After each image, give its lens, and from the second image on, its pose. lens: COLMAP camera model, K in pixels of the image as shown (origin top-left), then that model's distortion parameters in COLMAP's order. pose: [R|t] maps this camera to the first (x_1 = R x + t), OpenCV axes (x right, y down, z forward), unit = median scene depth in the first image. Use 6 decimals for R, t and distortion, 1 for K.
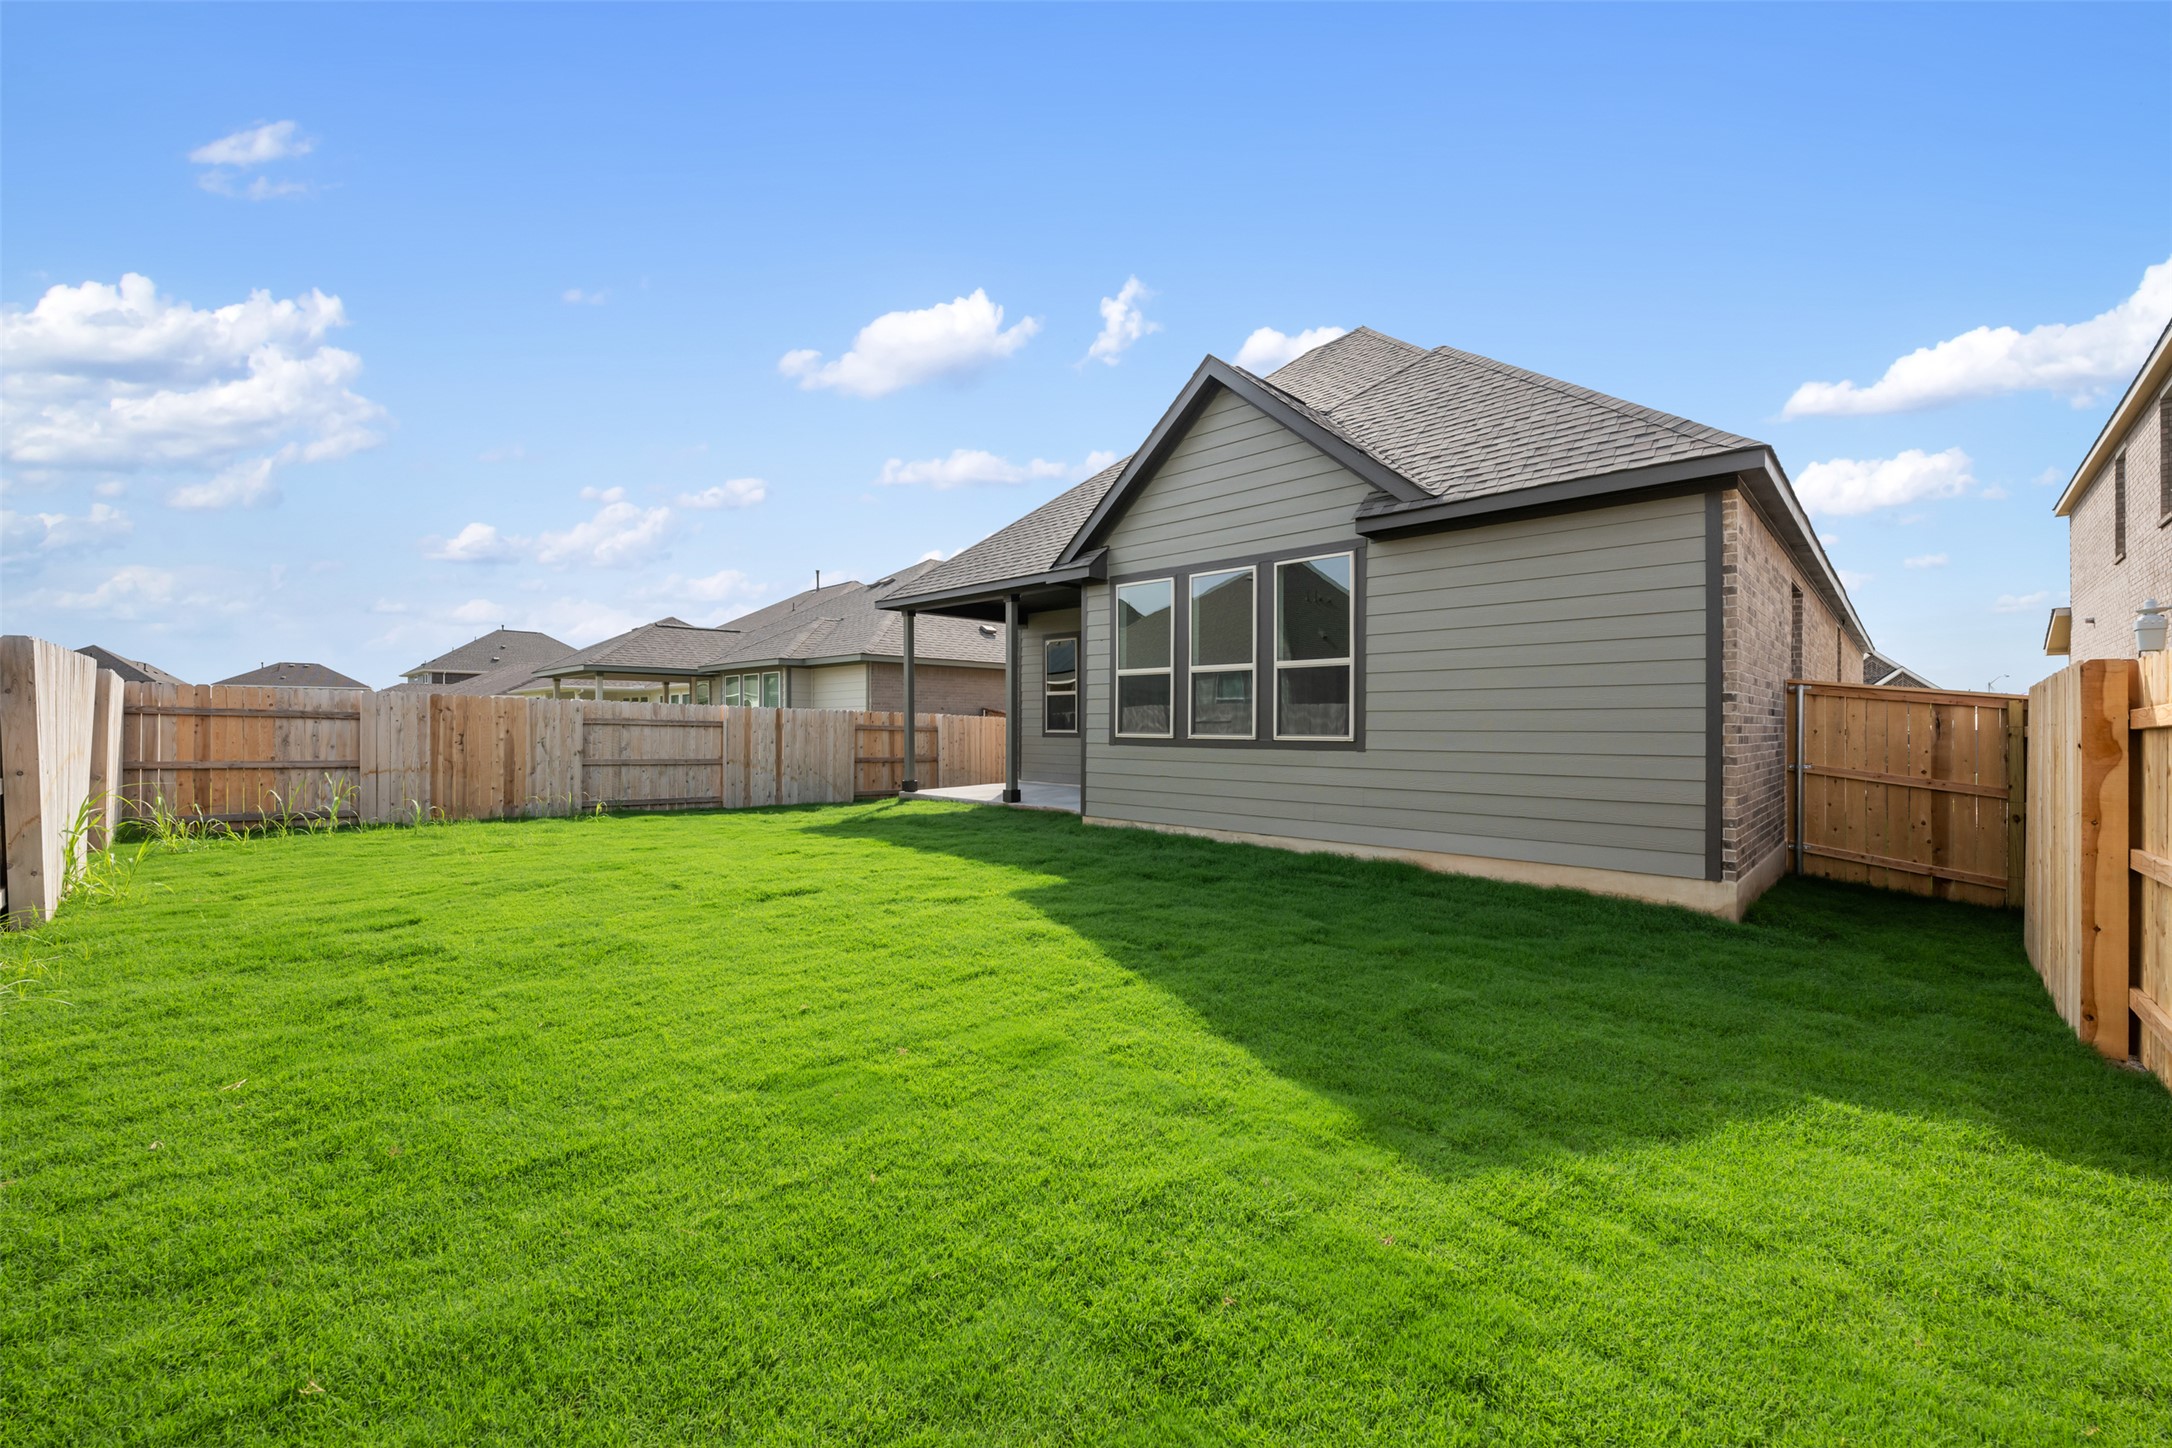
lens RADIAL K [[861.3, 0, 1075.1], [0, 861.3, 724.7], [0, 0, 1]] dist [-0.001816, 0.000583]
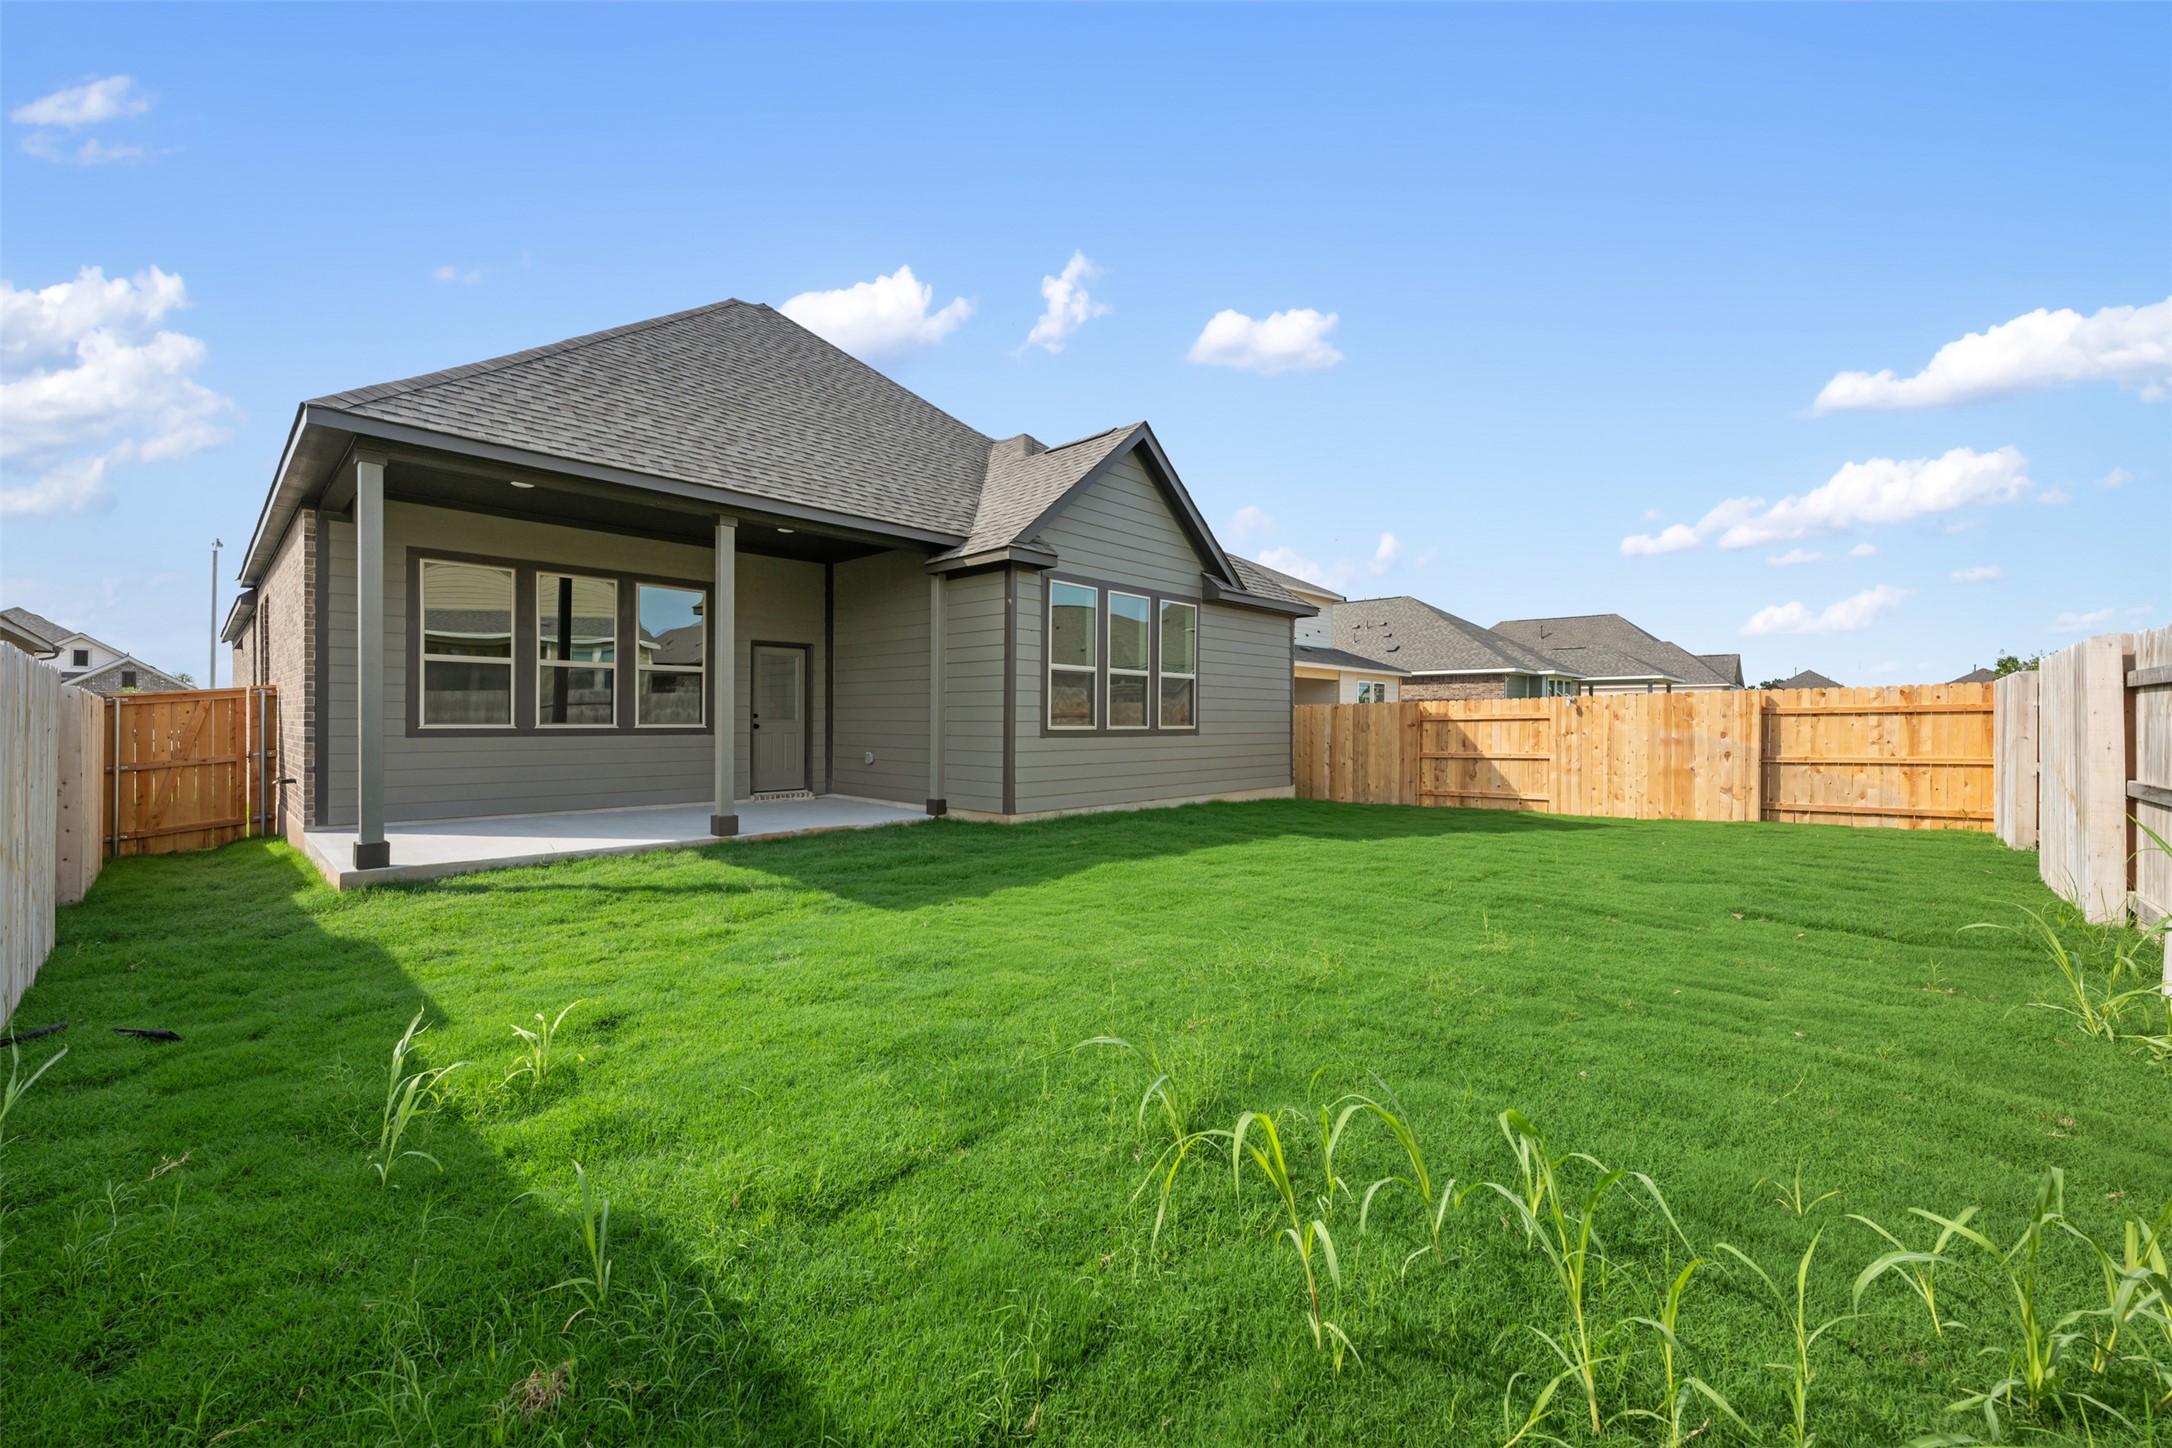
lens RADIAL K [[861.3, 0, 1078.5], [0, 861.3, 722.1], [0, 0, 1]] dist [-0.001816, 0.000583]
pose [[-0.015210, -0.007174, 0.999859, -0.977520], [-0.005325, 0.999961, 0.007093, -0.002212], [-0.999870, -0.005217, -0.015248, 0.992479]]
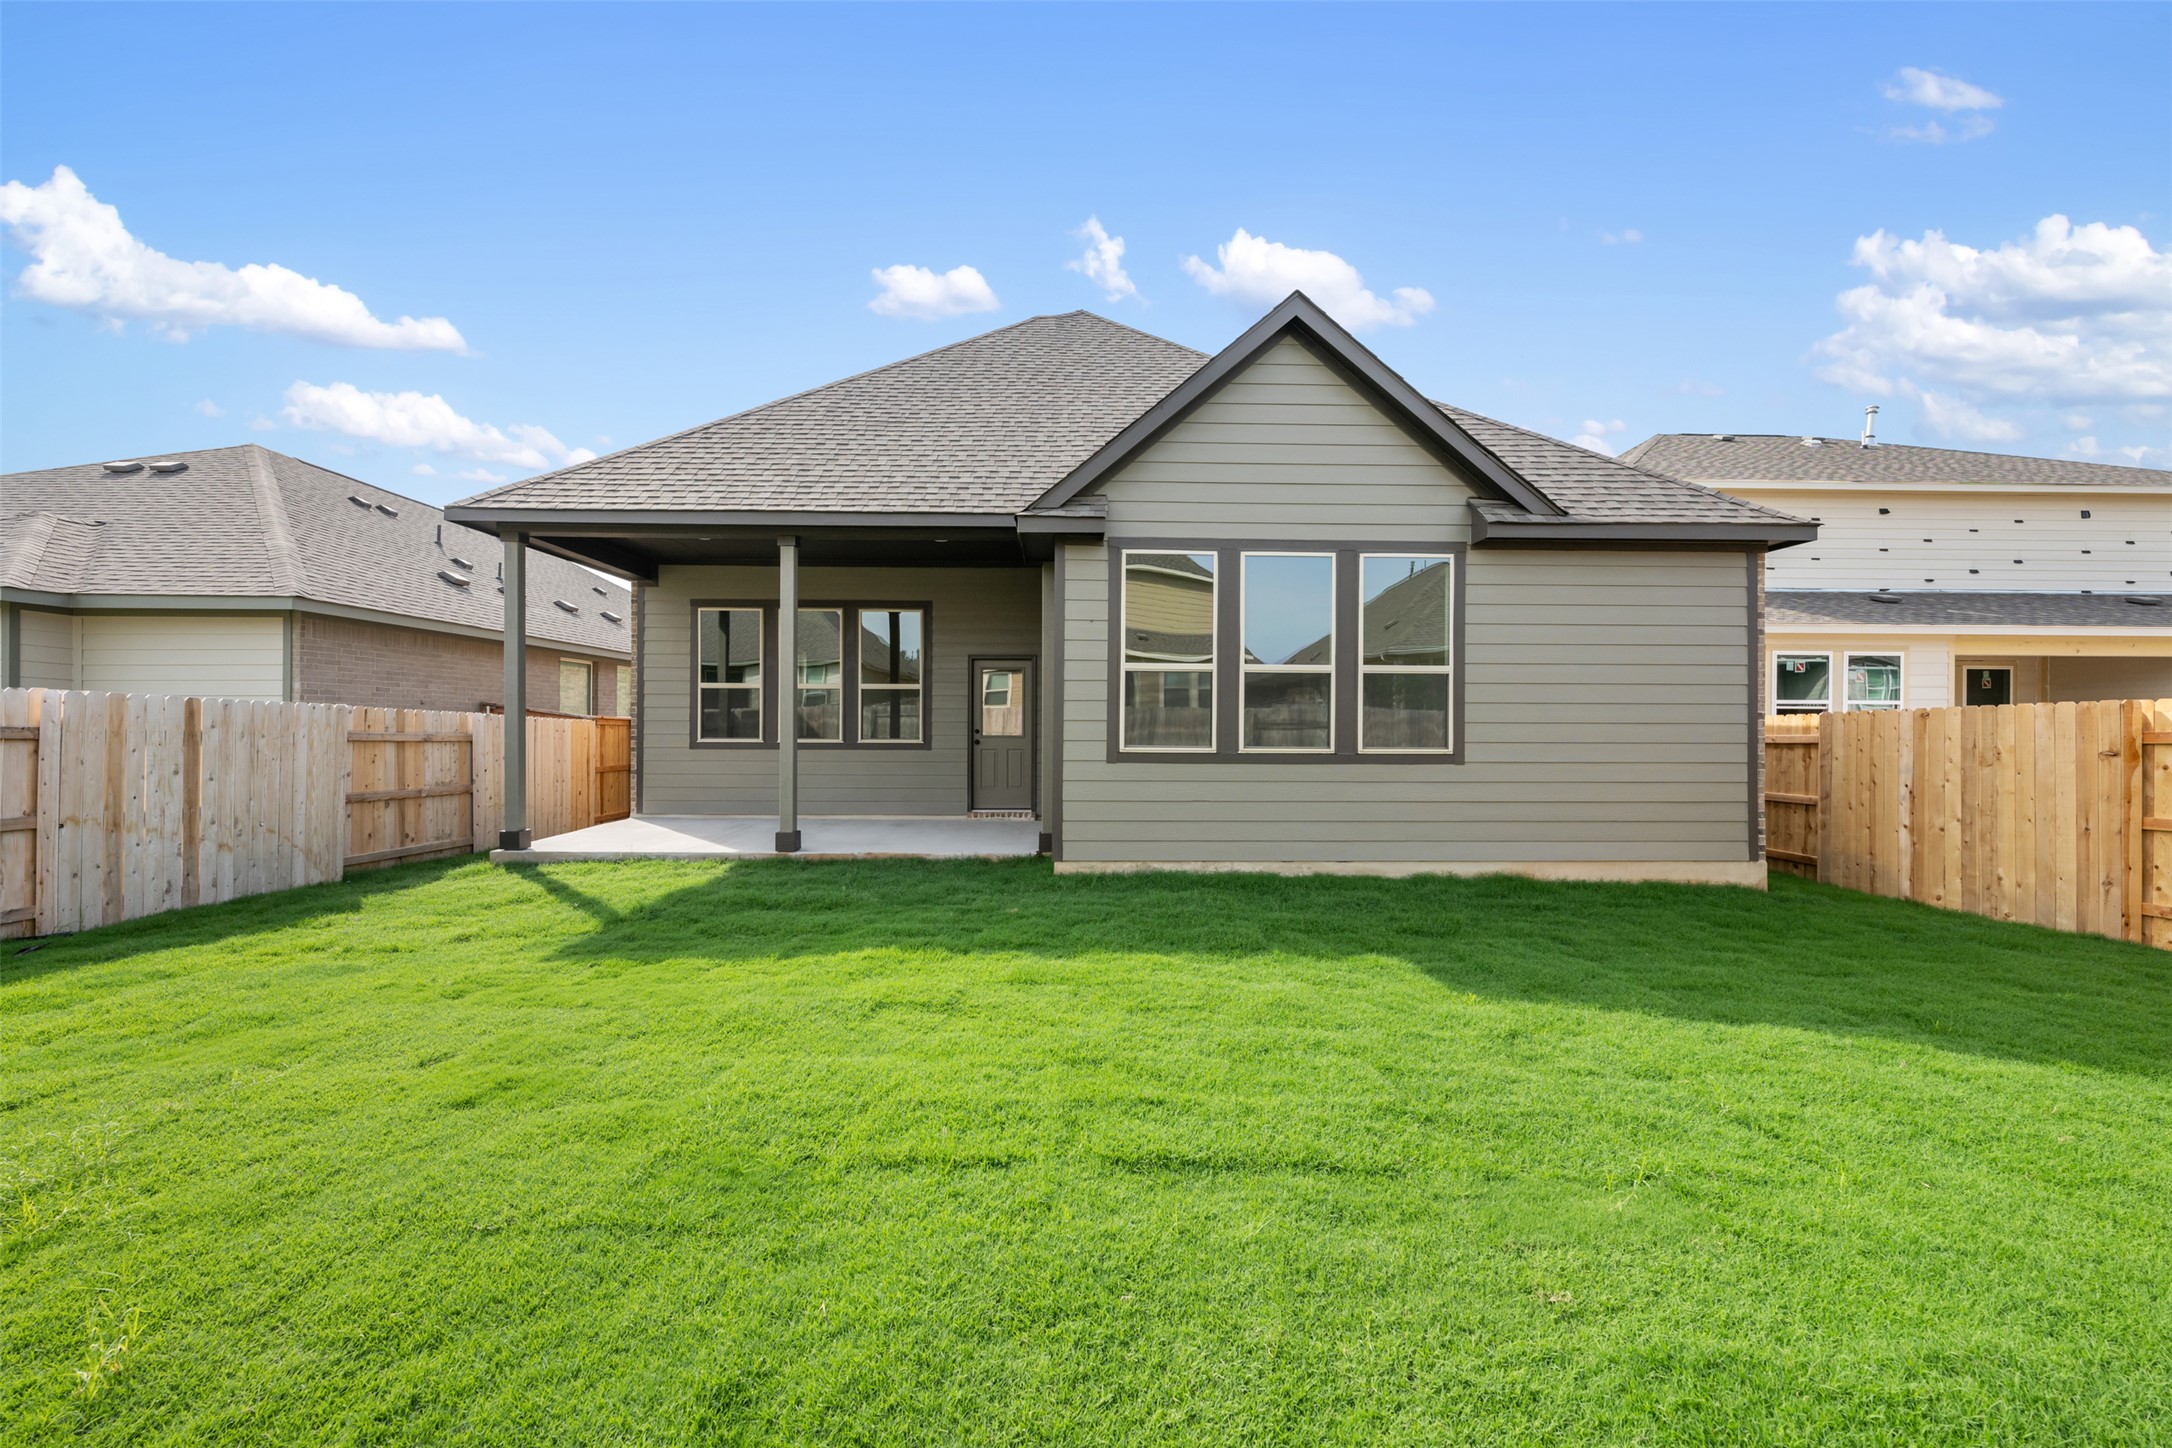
lens RADIAL K [[861.3, 0, 1089.3], [0, 861.3, 724.6], [0, 0, 1]] dist [-0.001816, 0.000583]
pose [[0.696665, 0.003117, 0.717390, -0.515870], [-0.003108, 0.999994, -0.001326, -0.008556], [-0.717390, -0.001306, 0.696671, 0.503701]]
